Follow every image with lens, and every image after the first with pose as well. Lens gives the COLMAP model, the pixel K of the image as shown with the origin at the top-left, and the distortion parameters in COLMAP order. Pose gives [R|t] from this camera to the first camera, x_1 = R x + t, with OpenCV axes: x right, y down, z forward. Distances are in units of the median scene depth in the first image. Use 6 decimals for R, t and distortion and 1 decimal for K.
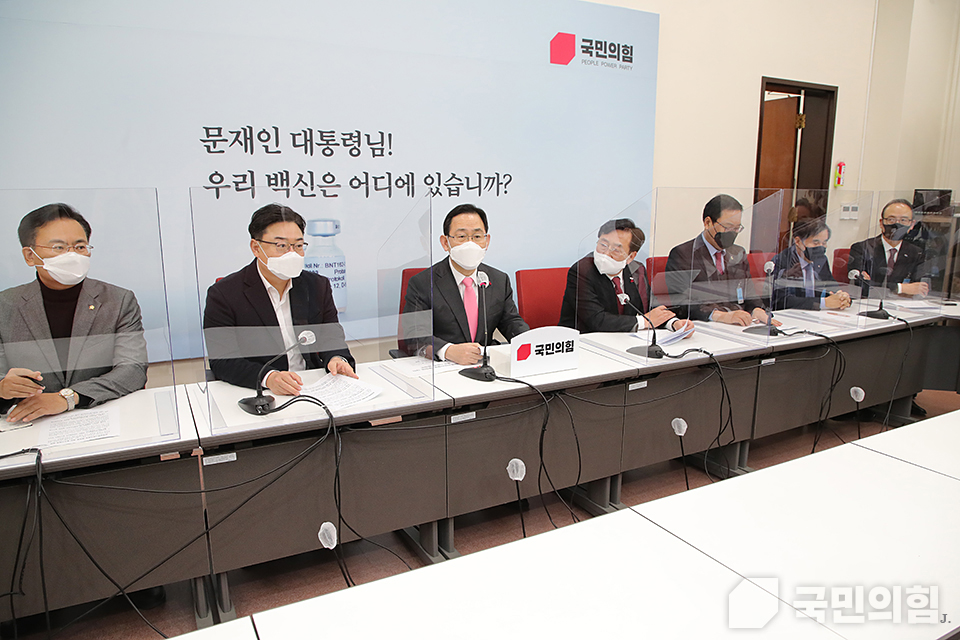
lens RADIAL K [[654.7, 0, 480.0], [0, 654.7, 320.0], [0, 0, 1]] dist [-0.070625, -0.000631]
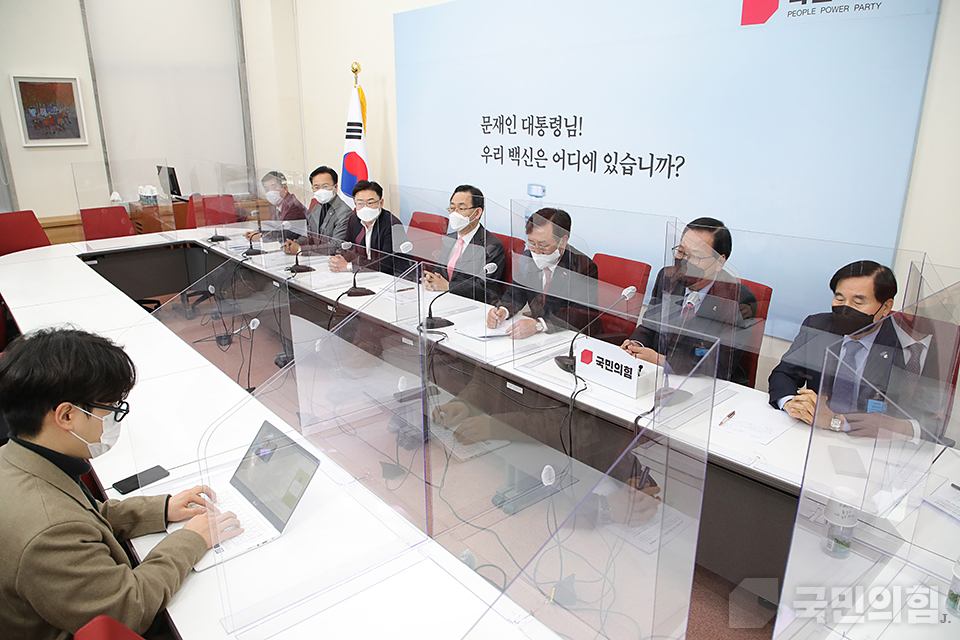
lens RADIAL K [[654.7, 0, 480.0], [0, 654.7, 320.0], [0, 0, 1]] dist [-0.070625, -0.000631]
pose [[0.216829, 0.289432, -0.932317, 1.051722], [-0.191232, 0.949127, 0.250175, -0.203184], [0.957296, 0.124043, 0.261147, 0.581273]]
